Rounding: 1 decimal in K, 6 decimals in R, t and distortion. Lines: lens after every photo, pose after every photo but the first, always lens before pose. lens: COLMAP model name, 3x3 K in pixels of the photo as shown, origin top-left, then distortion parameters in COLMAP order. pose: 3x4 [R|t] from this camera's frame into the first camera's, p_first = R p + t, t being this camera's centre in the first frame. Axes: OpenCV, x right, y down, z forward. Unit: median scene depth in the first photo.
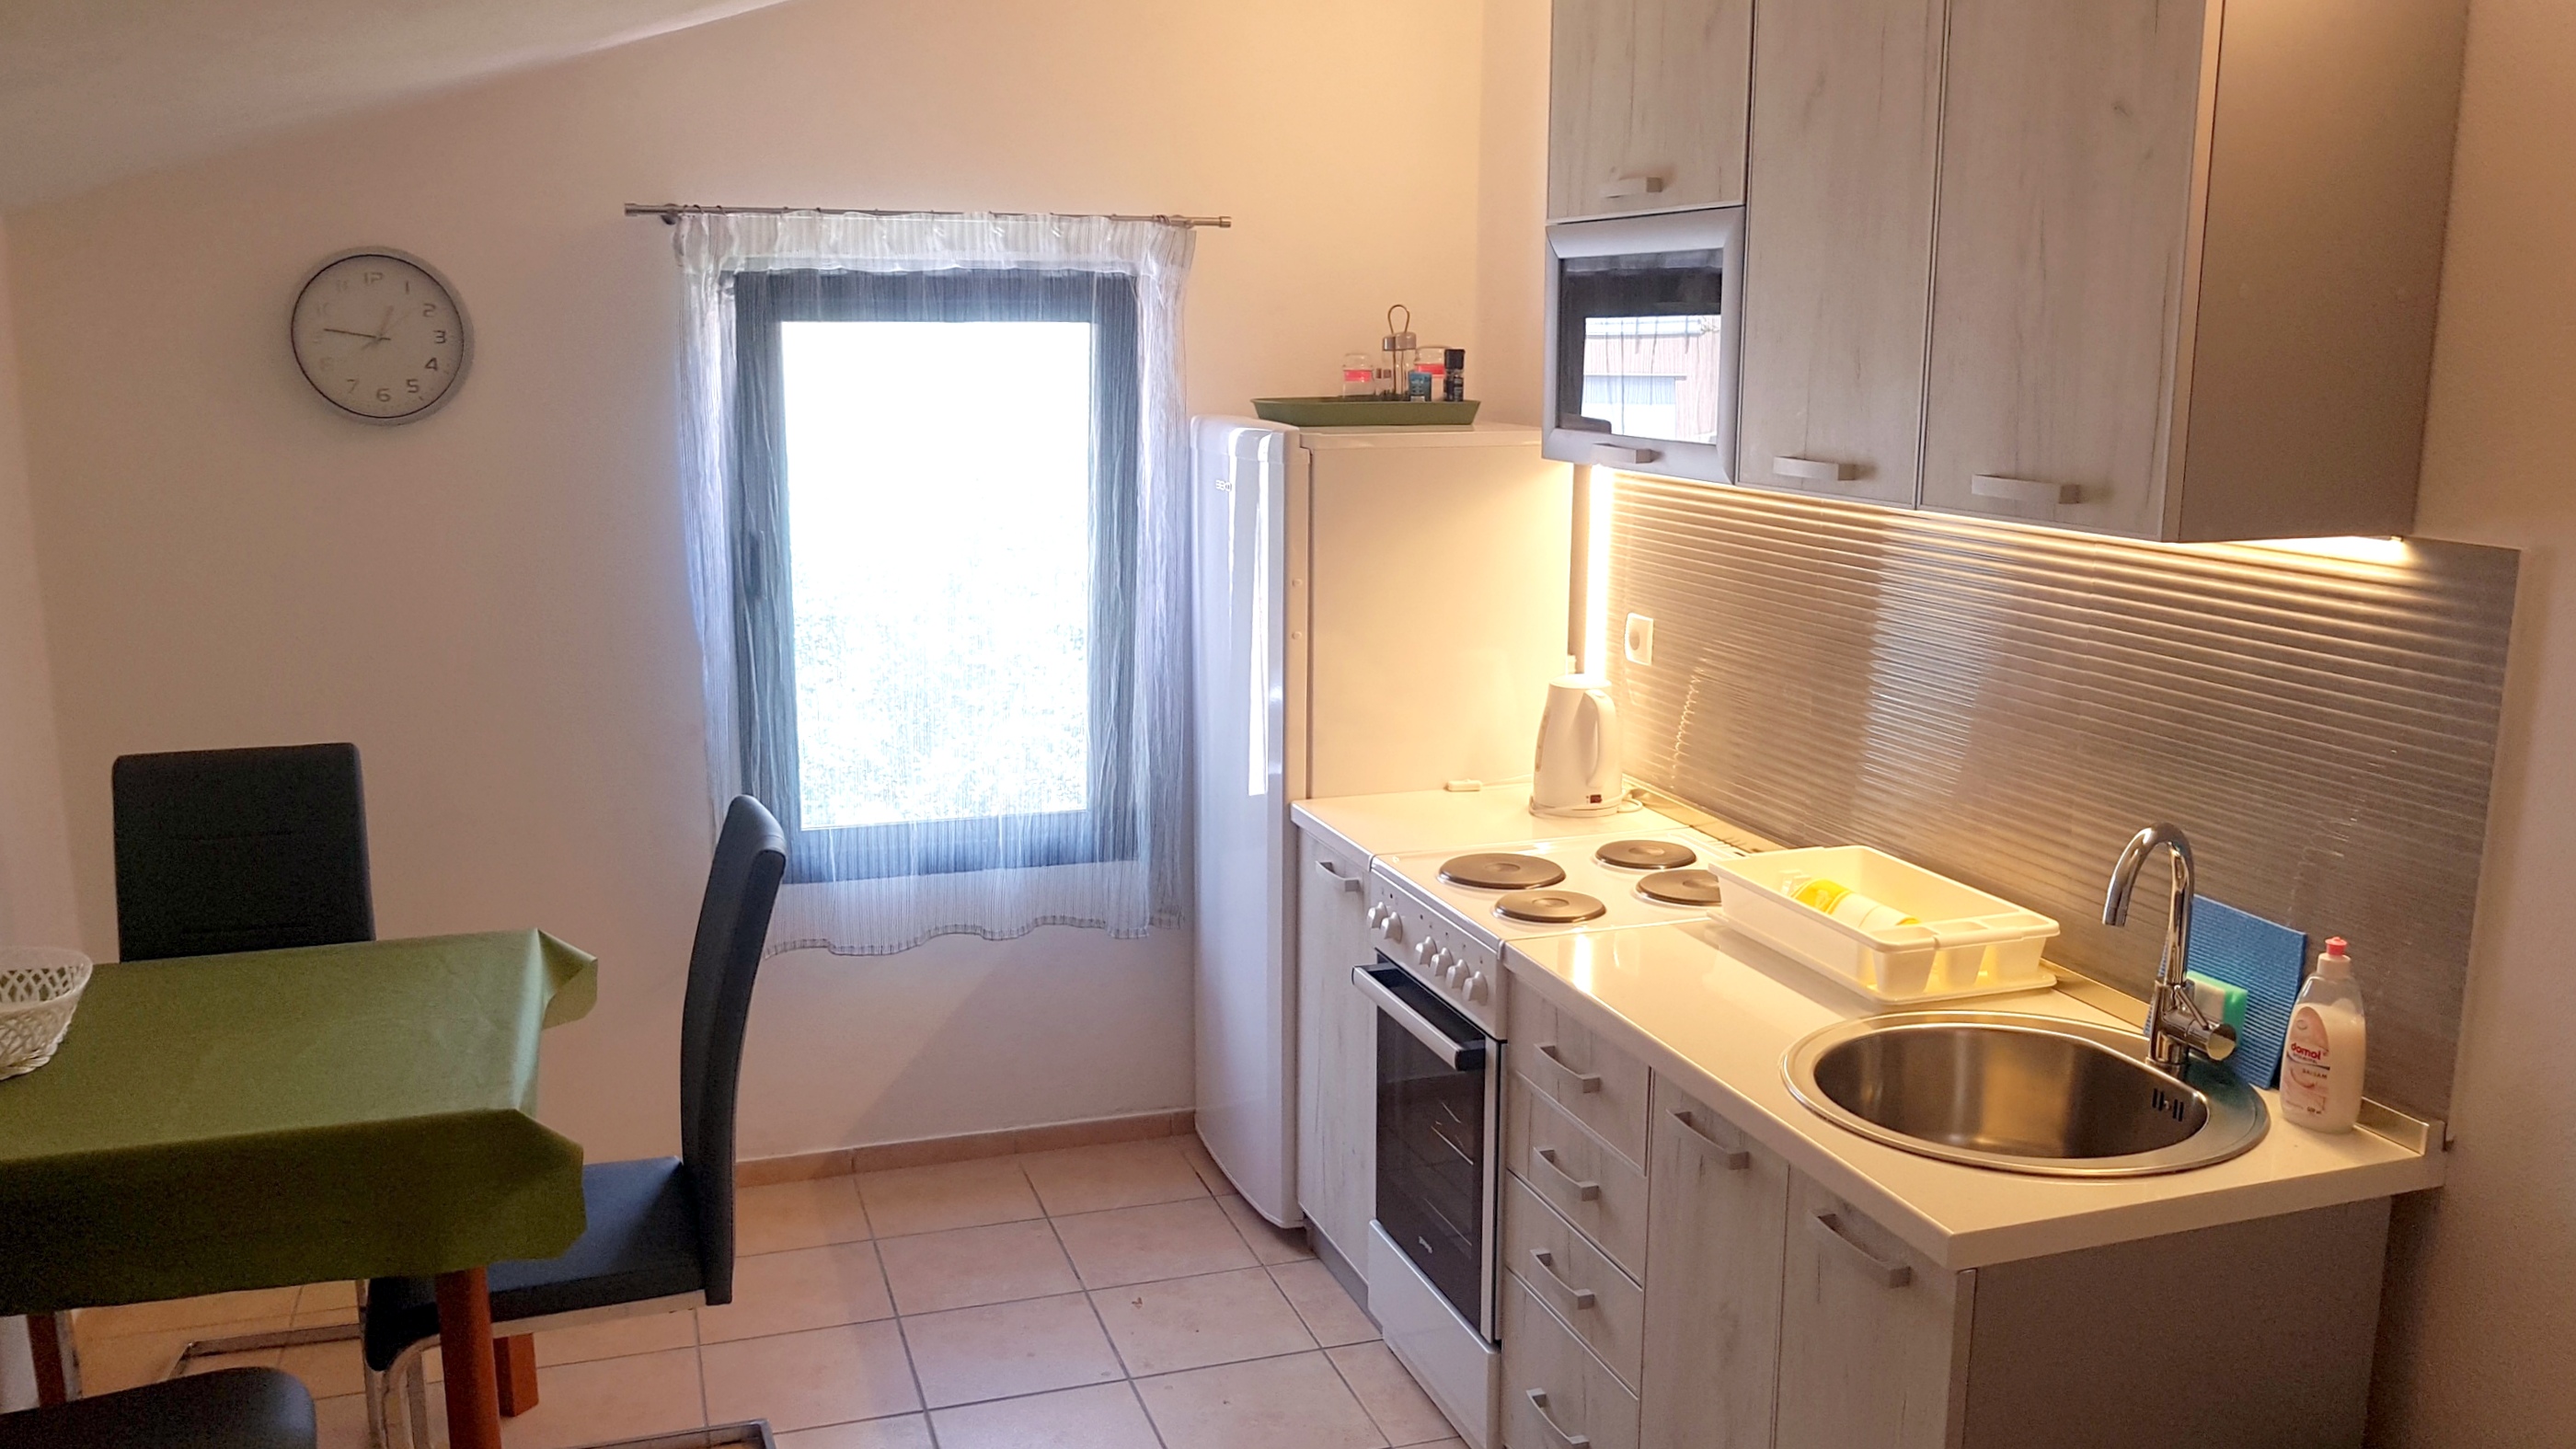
lens RADIAL K [[2041.4, 0, 1289.2], [0, 2041.4, 730.6], [0, 0, 1]] dist [0.023166, -0.048779]
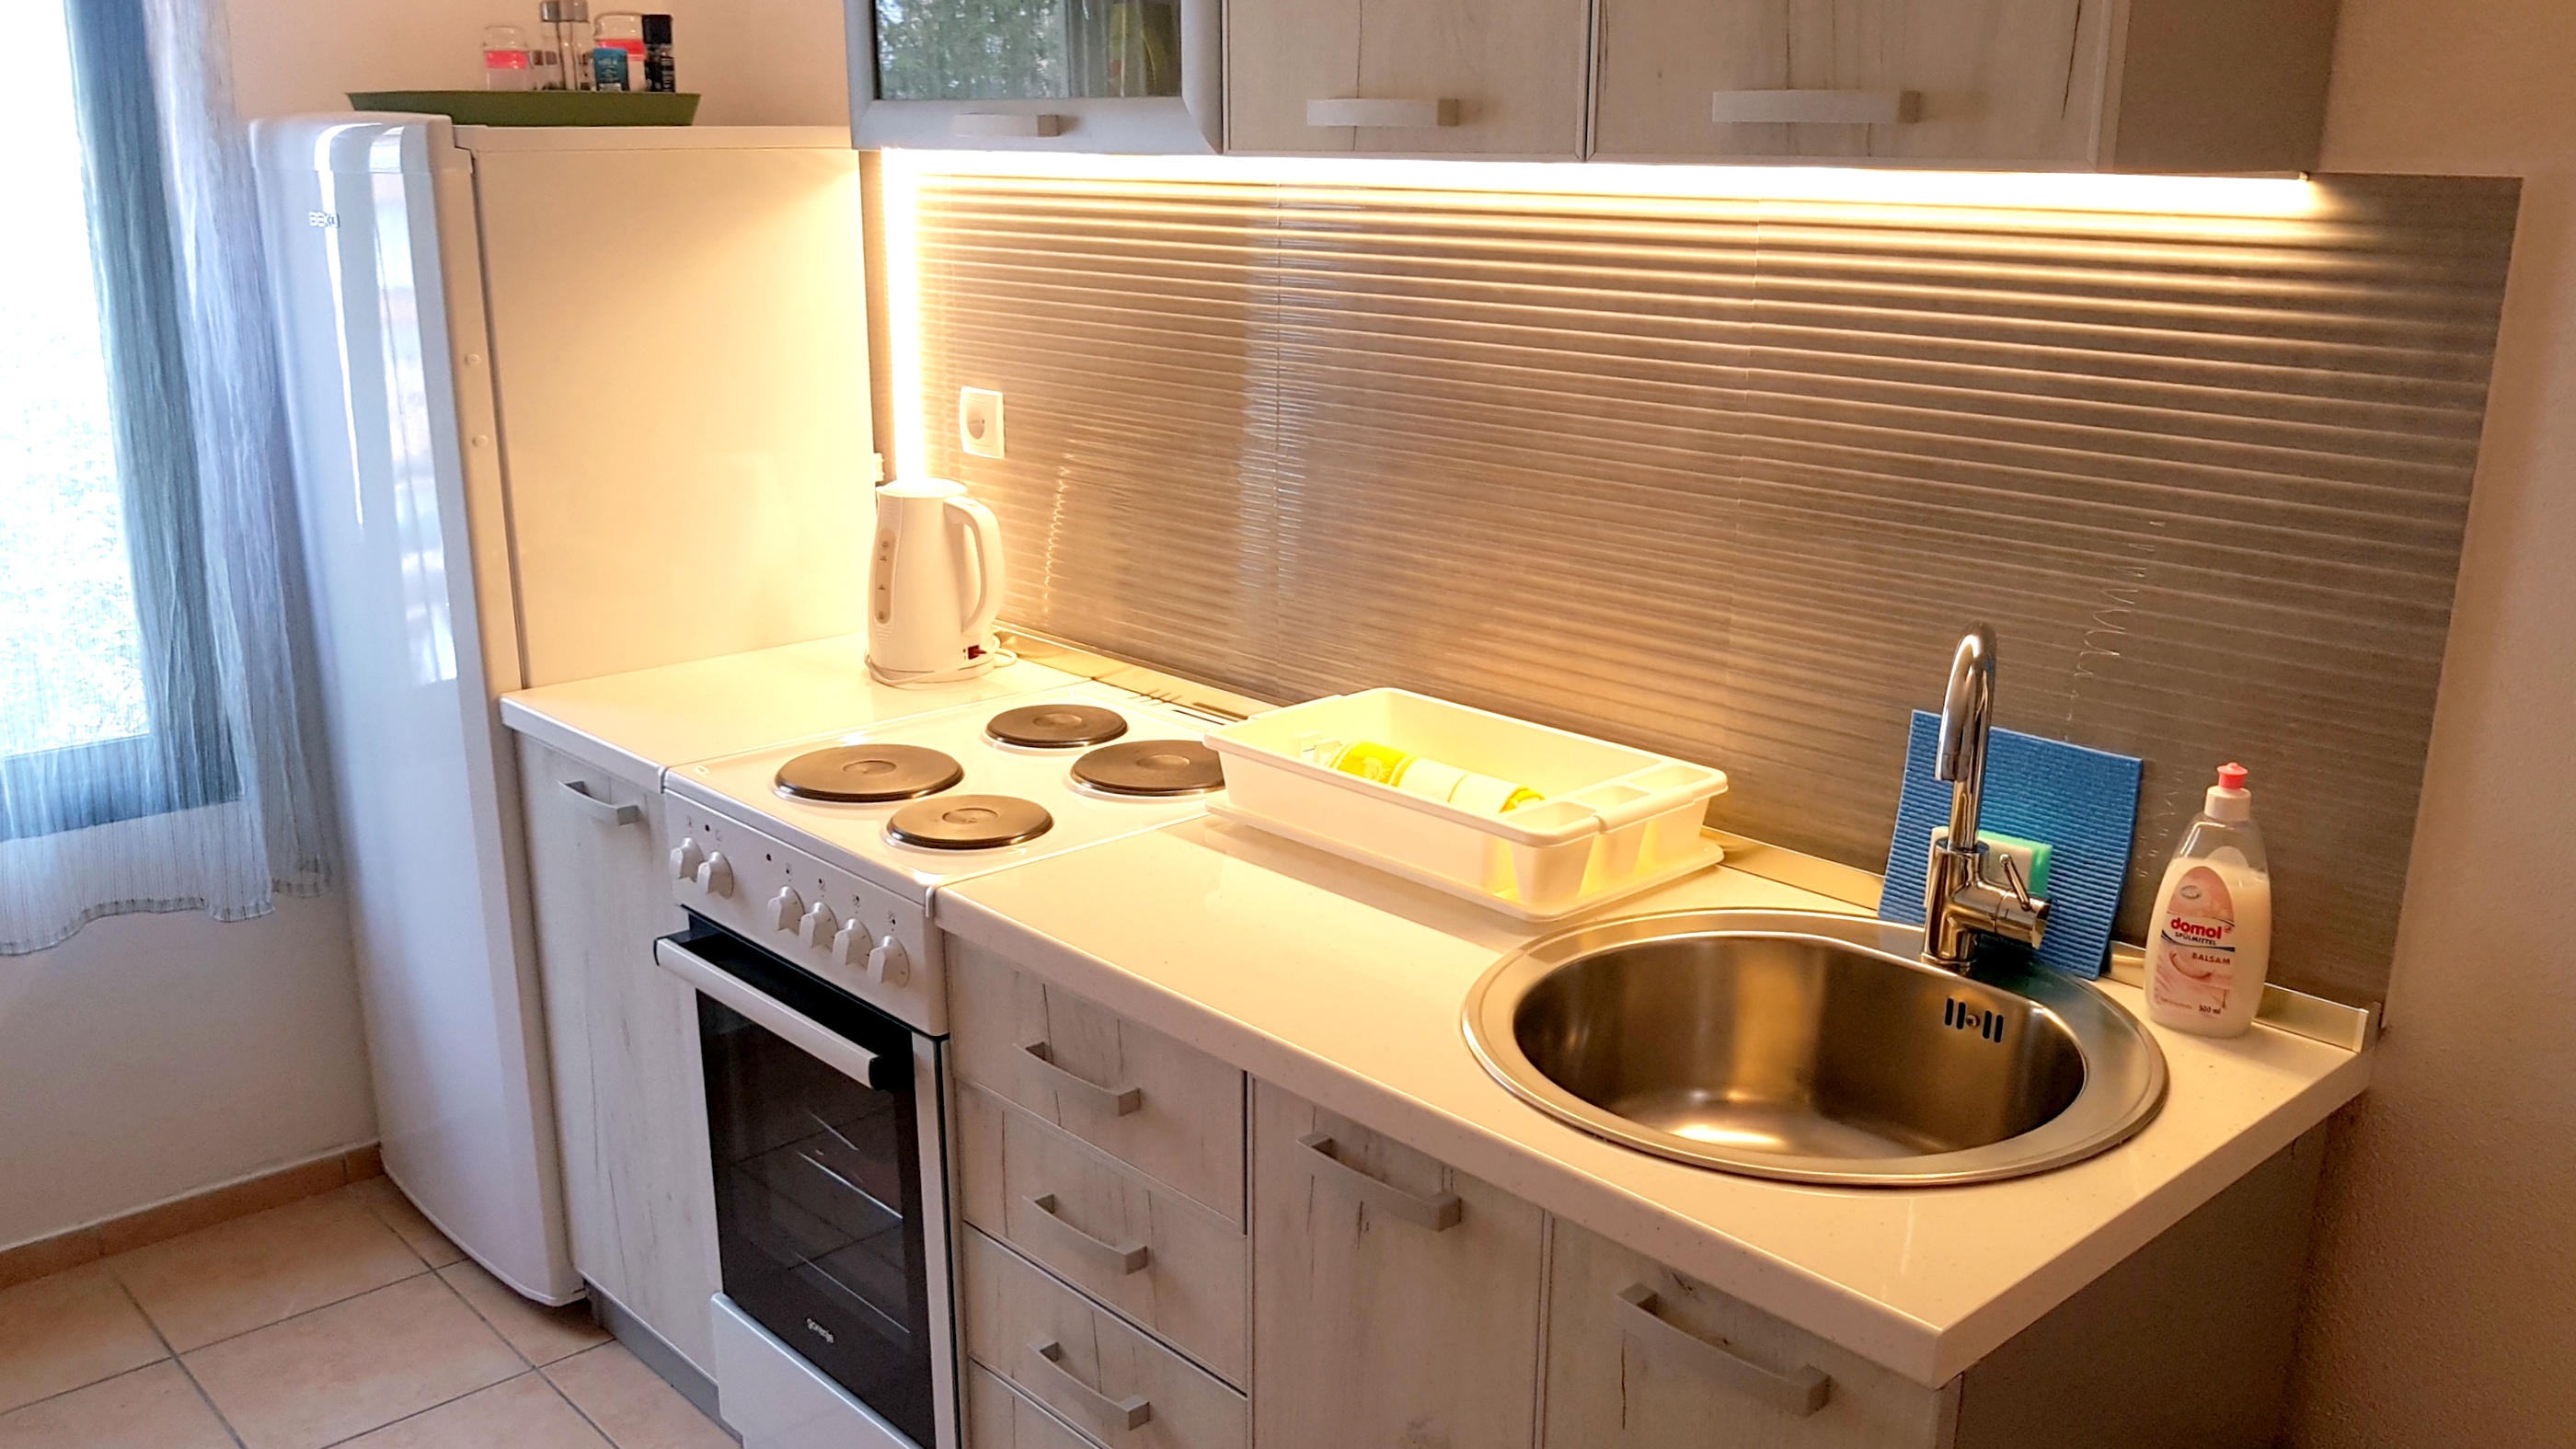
lens RADIAL K [[2041.4, 0, 1187.0], [0, 2041.4, 793.3], [0, 0, 1]] dist [0.023166, -0.048779]
pose [[0.918303, -0.116267, 0.378419, -0.062638], [0.072671, 0.989165, 0.127563, -0.003237], [-0.389150, -0.089641, 0.916802, 0.376379]]
